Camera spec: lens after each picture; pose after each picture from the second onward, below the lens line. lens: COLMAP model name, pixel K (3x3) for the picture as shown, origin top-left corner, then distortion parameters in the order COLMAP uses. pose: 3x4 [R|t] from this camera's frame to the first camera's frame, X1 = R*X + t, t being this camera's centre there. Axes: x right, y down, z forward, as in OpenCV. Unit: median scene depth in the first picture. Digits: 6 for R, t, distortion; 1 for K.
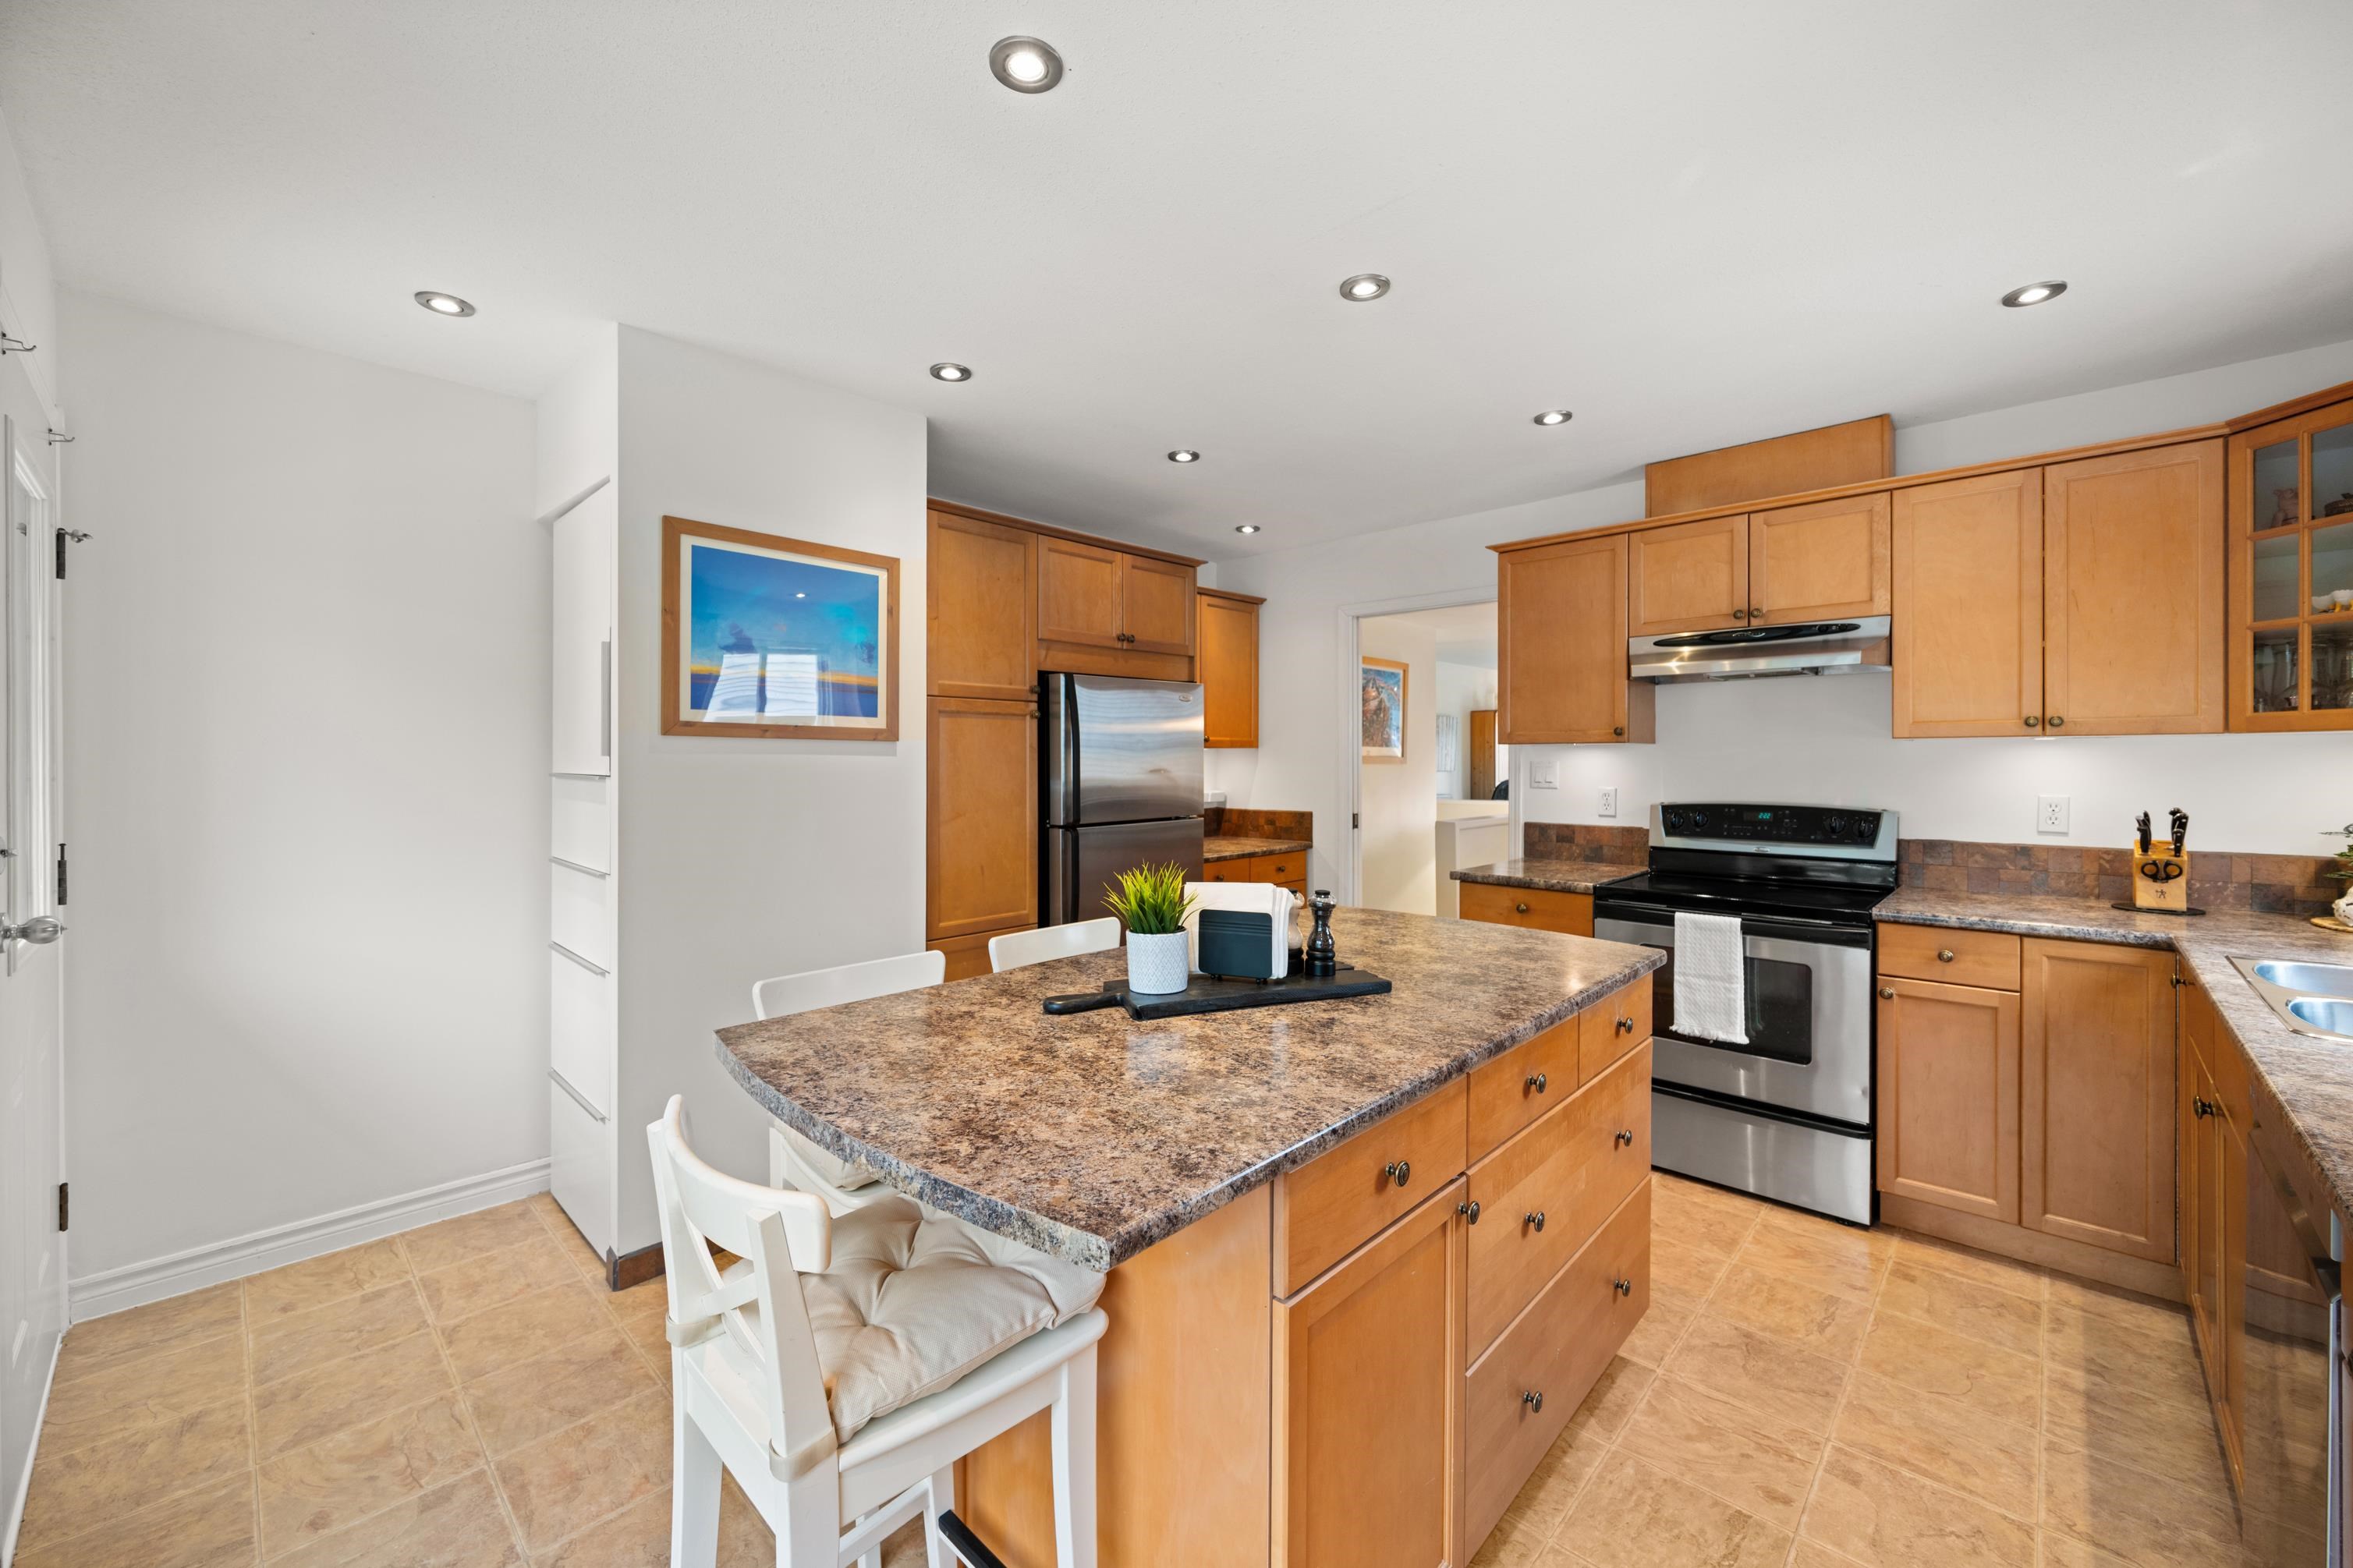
lens RADIAL K [[921.0, 0, 1192.5], [0, 921.0, 765.3], [0, 0, 1]] dist [0.000970, -0.000430]
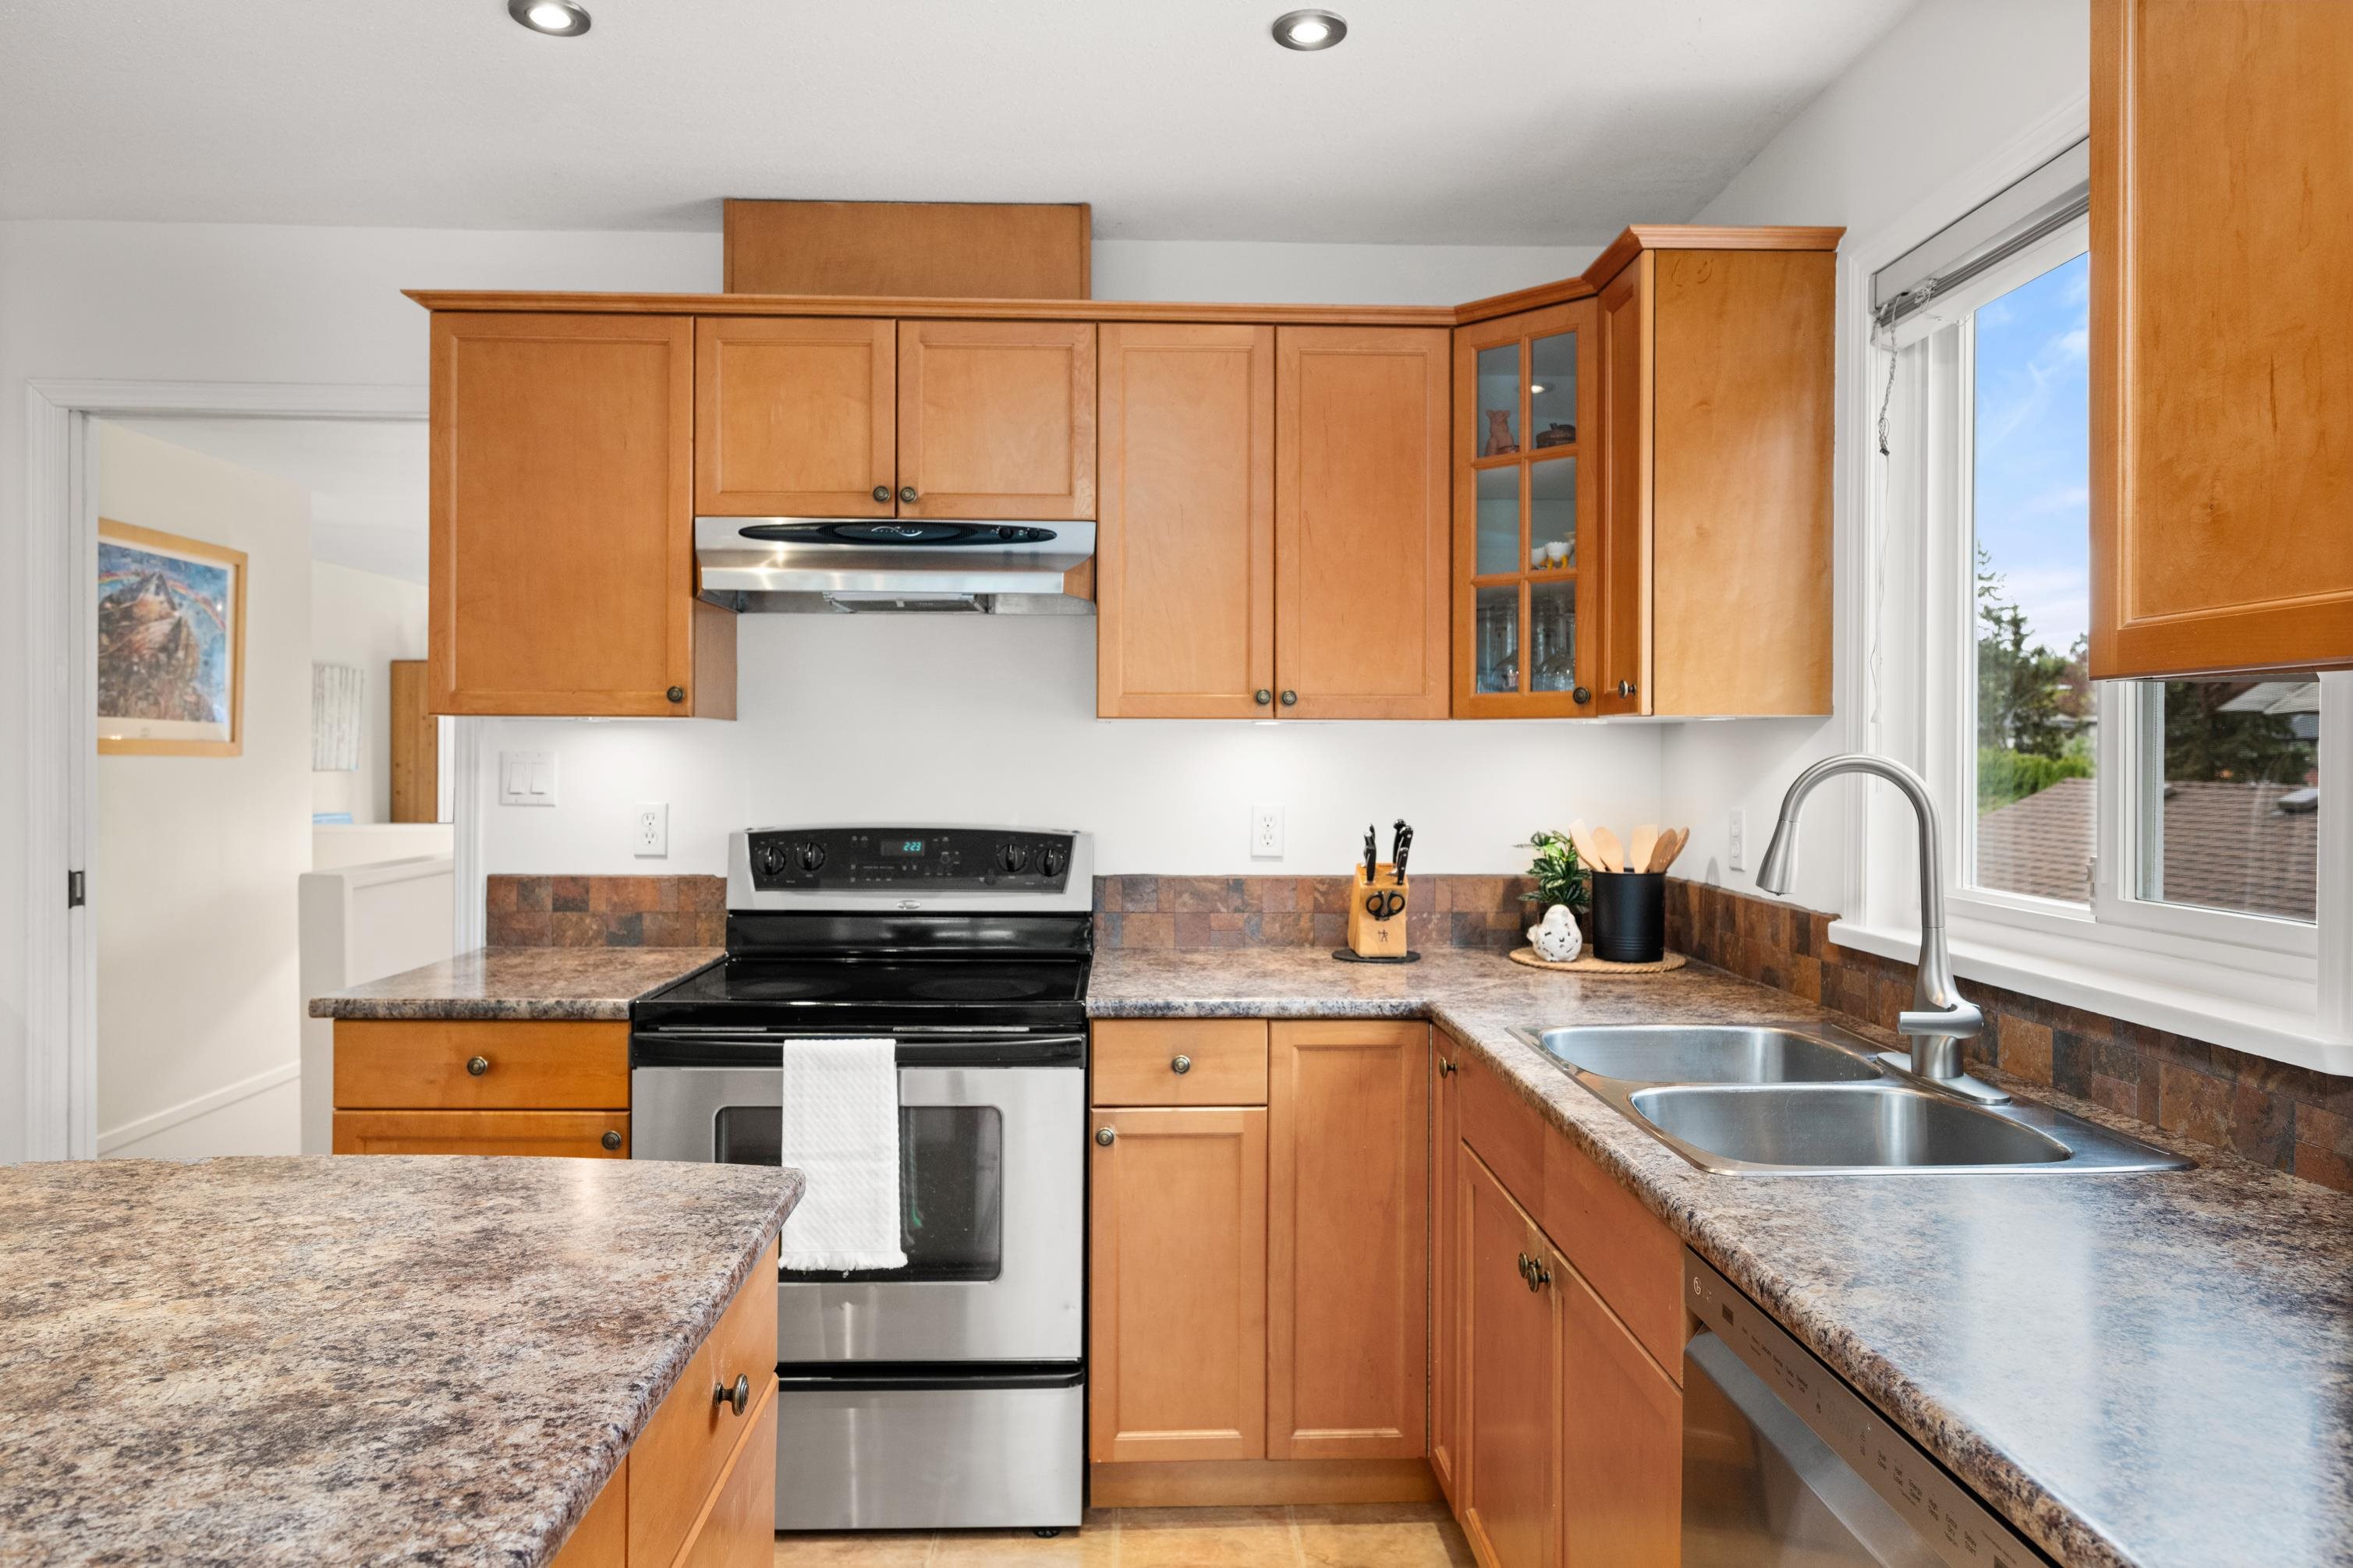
lens RADIAL K [[1443.4, 0, 1178.7], [0, 1443.4, 760.3], [0, 0, 1]] dist [-0.002153, -0.000202]
pose [[0.704711, 0.001990, 0.709492, 0.102092], [-0.002251, 0.999997, -0.000569, -0.000069], [-0.709491, -0.001196, 0.704714, 0.269640]]
